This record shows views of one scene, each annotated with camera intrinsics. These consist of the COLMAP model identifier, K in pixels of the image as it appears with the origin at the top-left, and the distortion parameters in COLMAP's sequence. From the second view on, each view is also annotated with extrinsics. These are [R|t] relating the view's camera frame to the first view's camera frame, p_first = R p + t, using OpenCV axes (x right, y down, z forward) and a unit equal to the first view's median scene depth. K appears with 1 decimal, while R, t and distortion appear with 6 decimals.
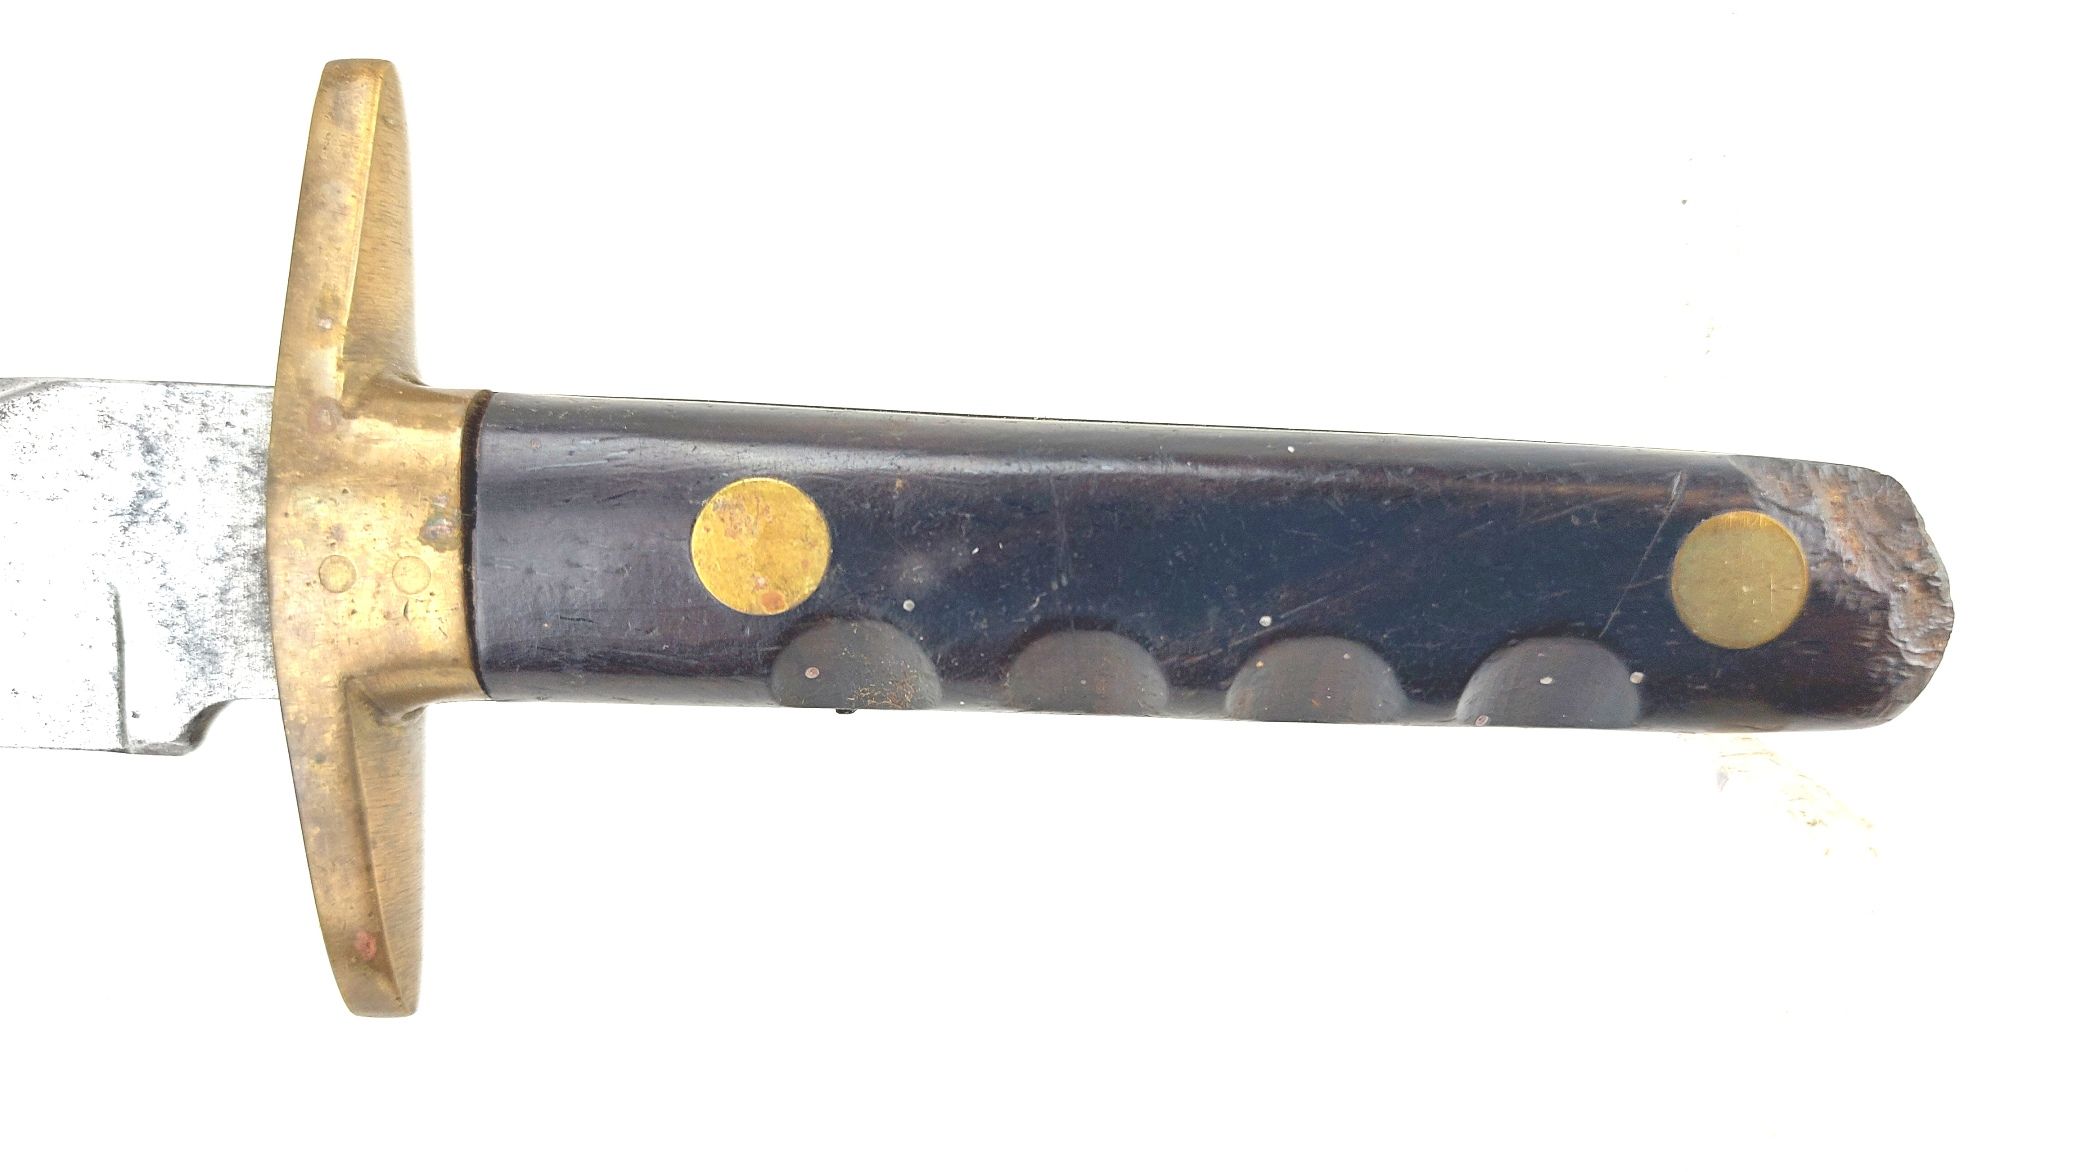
lens RADIAL K [[1583.2, 0, 1091.2], [0, 1583.2, 600.4], [0, 0, 1]] dist [0.006861, -0.064897]
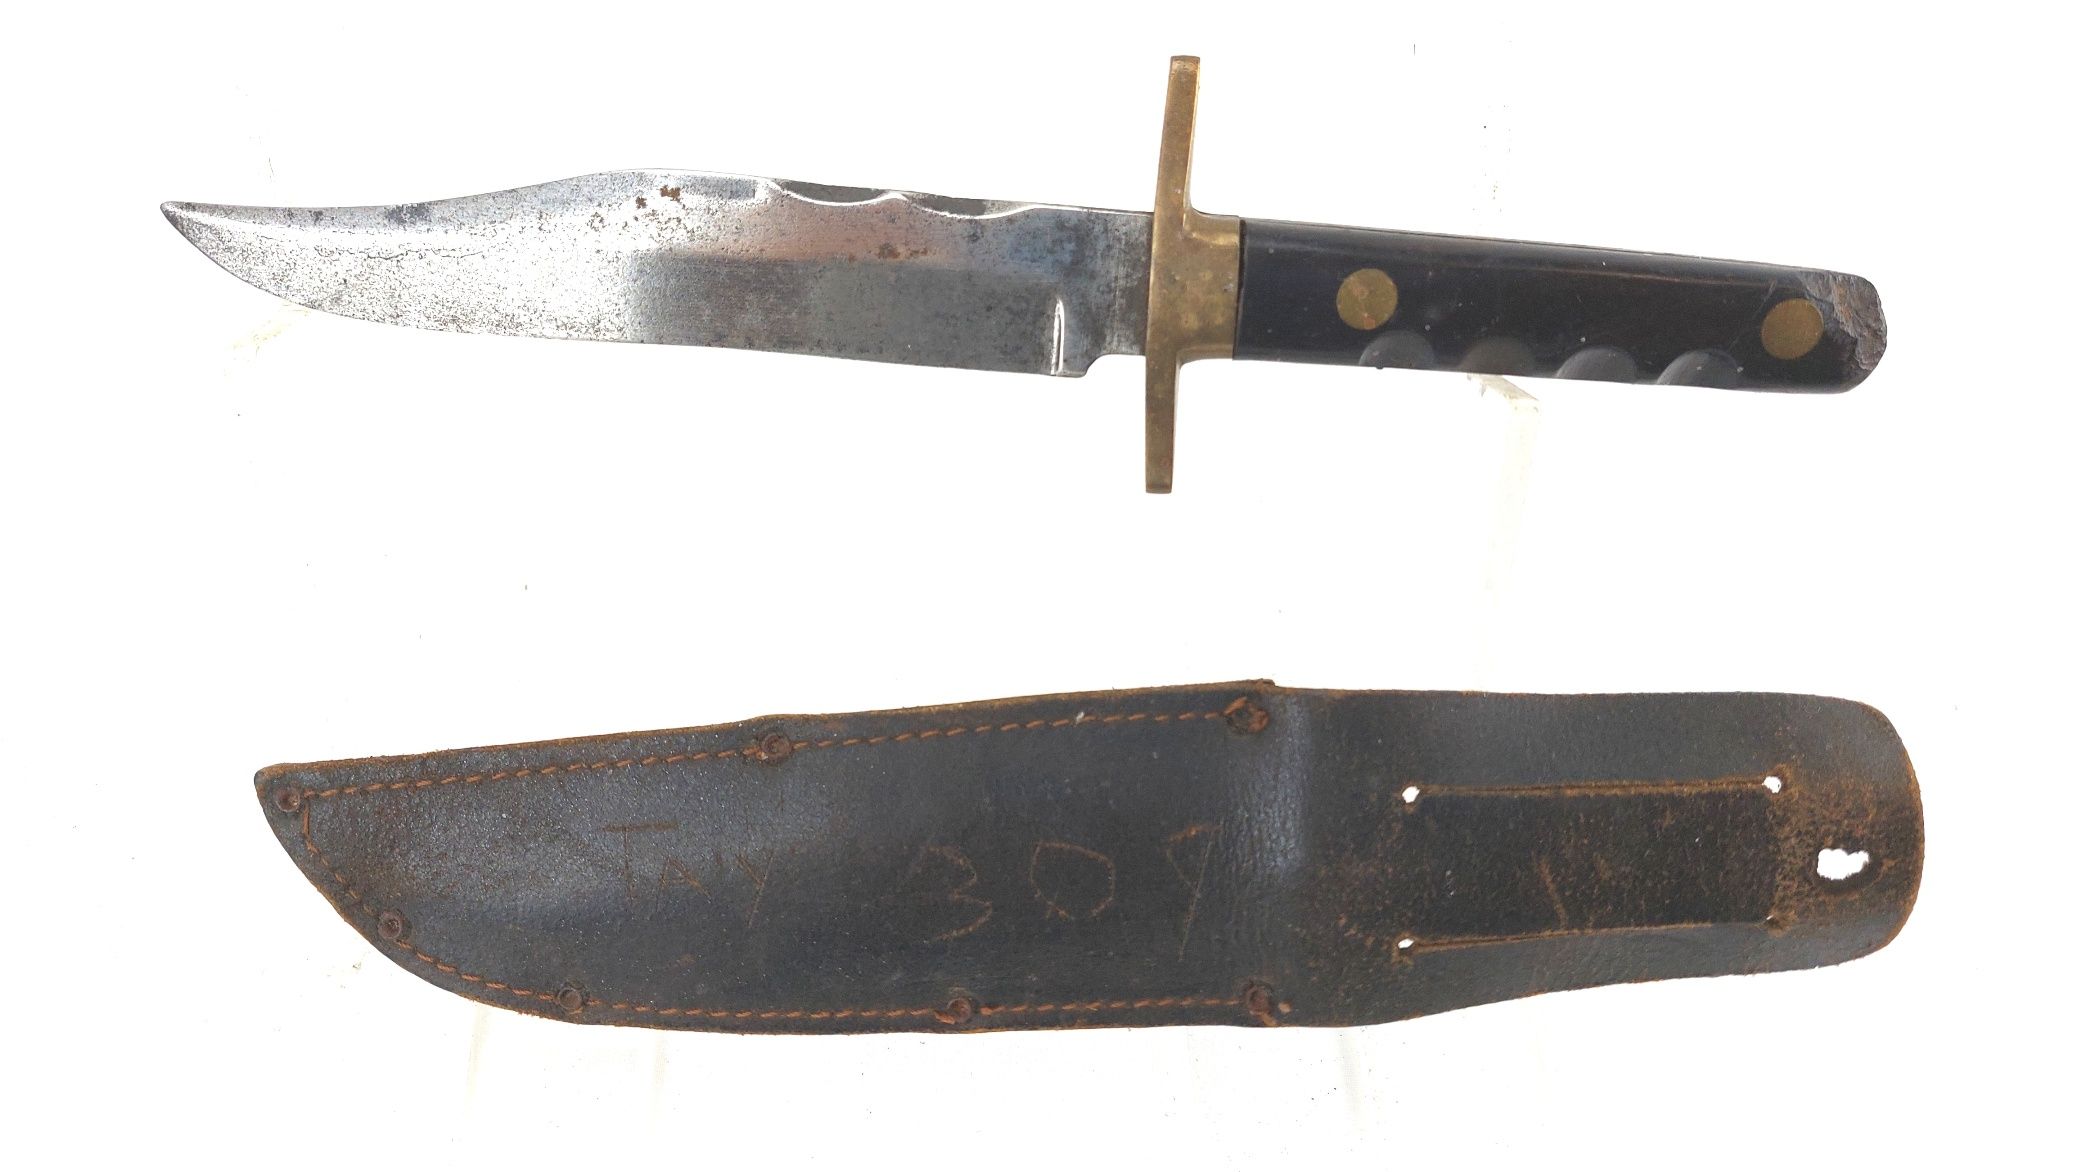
lens RADIAL K [[1583.2, 0, 1040.7], [0, 1583.2, 598.9], [0, 0, 1]] dist [0.006861, -0.064897]
pose [[0.999000, 0.039125, -0.021645, -0.590407], [-0.031445, 0.958911, 0.281959, -0.240590], [0.031787, -0.280997, 0.959182, -1.288035]]
